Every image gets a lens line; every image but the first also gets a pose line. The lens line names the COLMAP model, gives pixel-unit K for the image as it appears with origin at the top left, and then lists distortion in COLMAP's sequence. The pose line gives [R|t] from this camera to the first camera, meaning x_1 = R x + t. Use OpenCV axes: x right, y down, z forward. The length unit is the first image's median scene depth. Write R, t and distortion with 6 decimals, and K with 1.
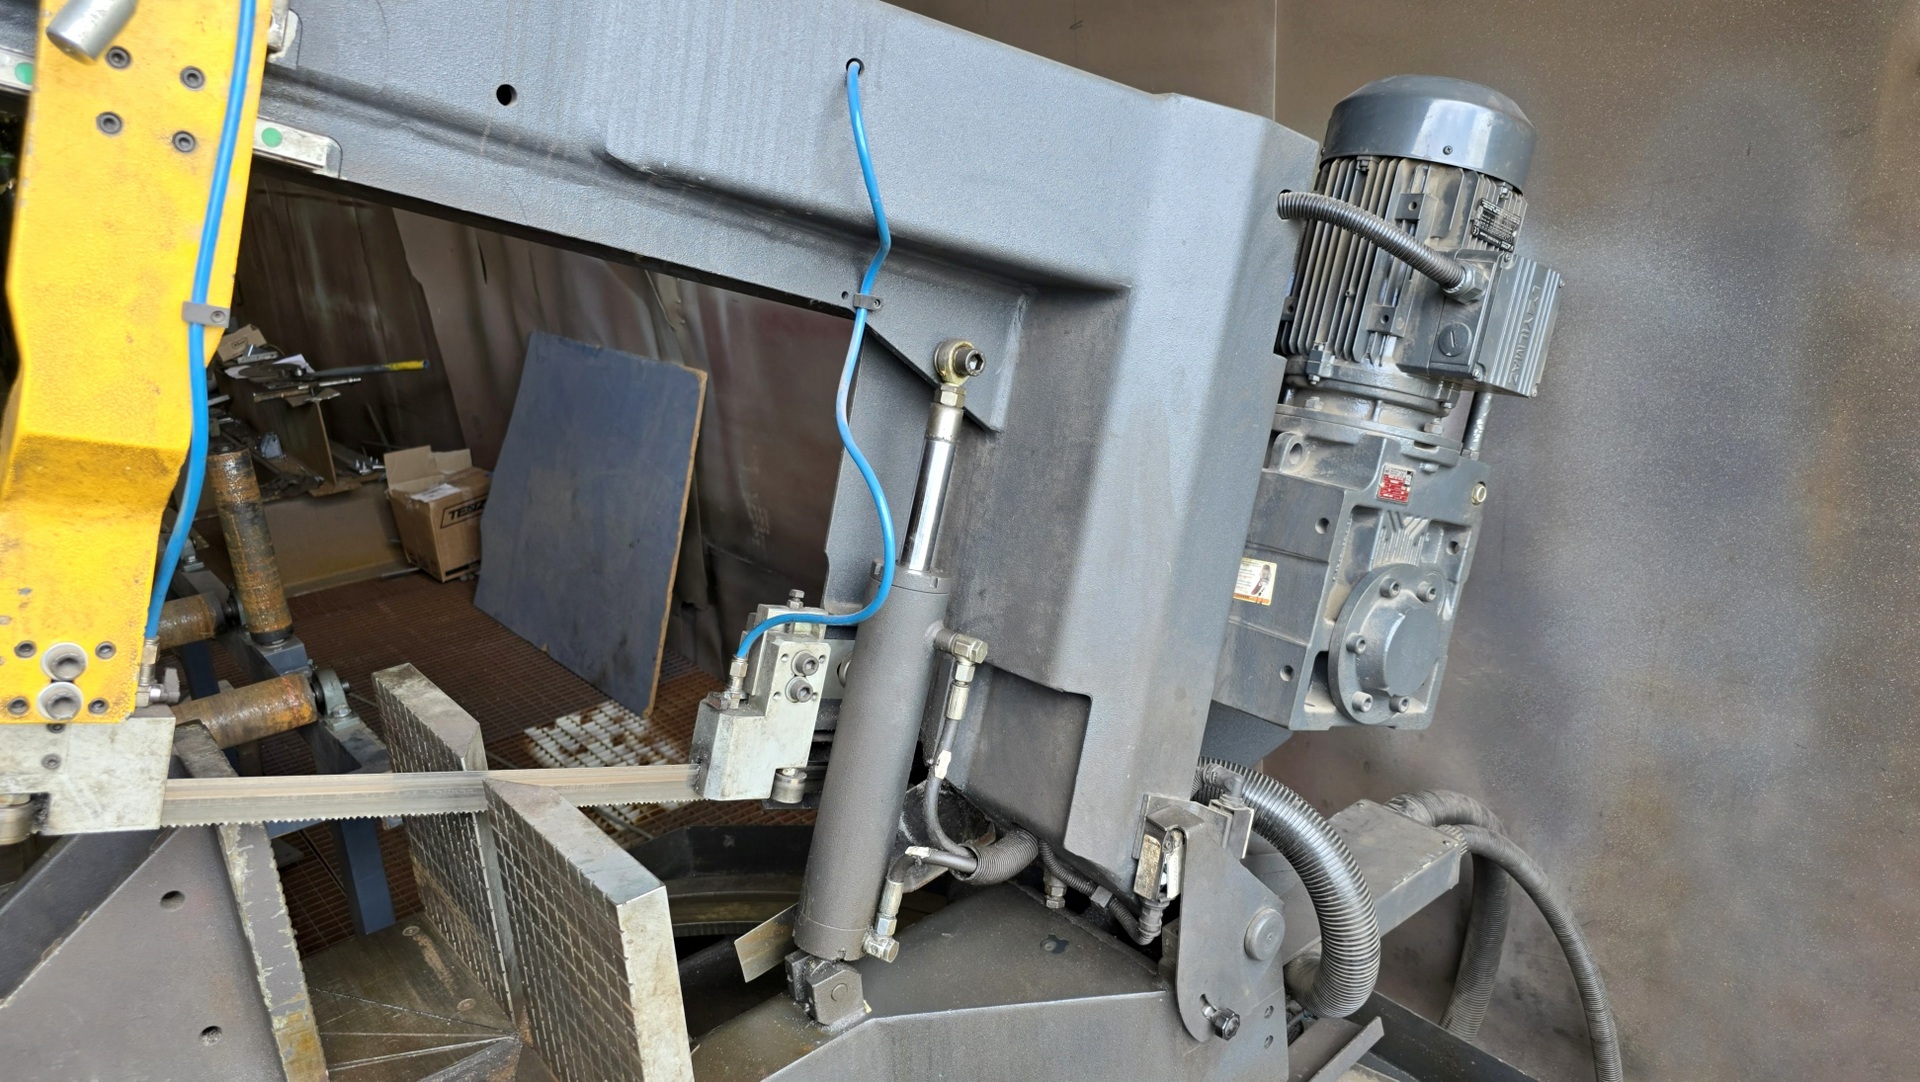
lens RADIAL K [[1305.3, 0, 966.4], [0, 1305.3, 538.7], [0, 0, 1]] dist [0.059554, -0.071112]
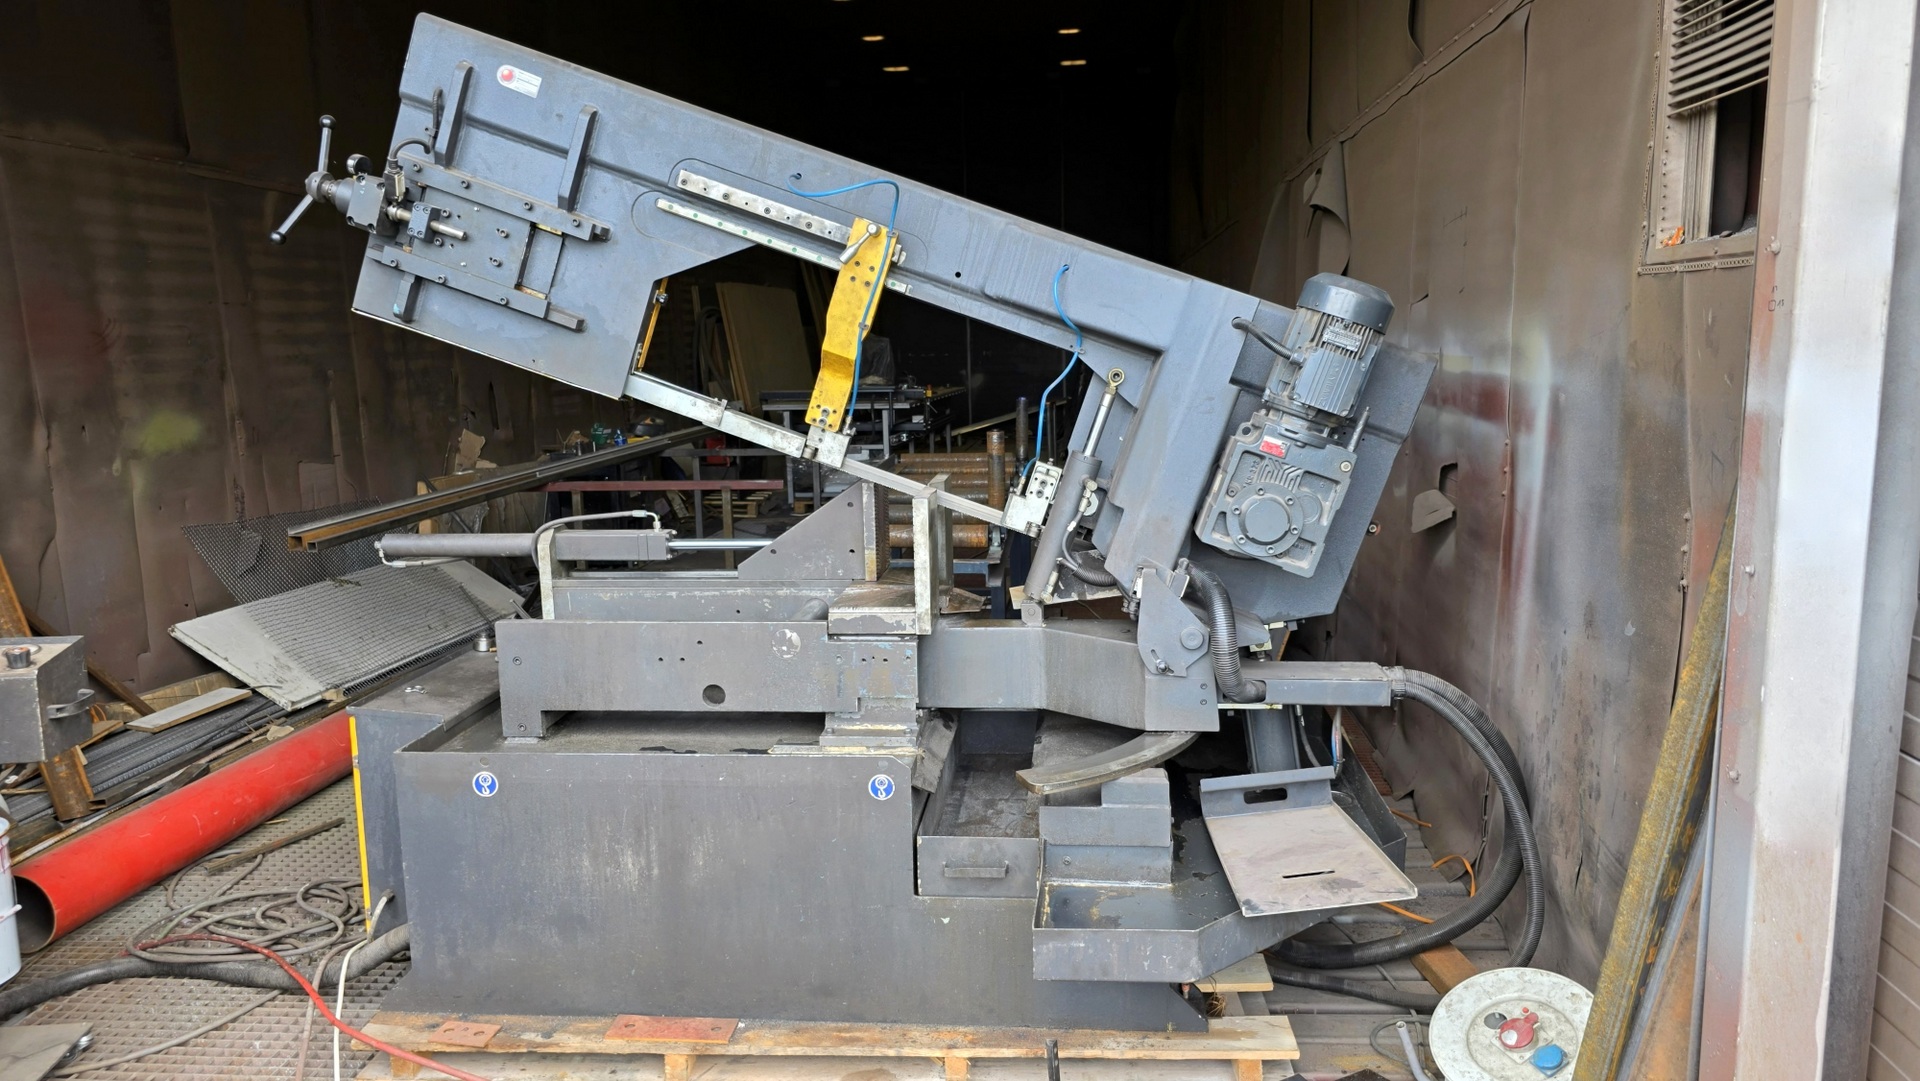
lens RADIAL K [[1305.3, 0, 966.4], [0, 1305.3, 538.2], [0, 0, 1]] dist [0.059554, -0.071112]
pose [[0.706424, 0.155983, -0.690388, 1.687517], [-0.246561, 0.968549, -0.033459, 0.346706], [0.663455, 0.193859, 0.722666, -1.044171]]
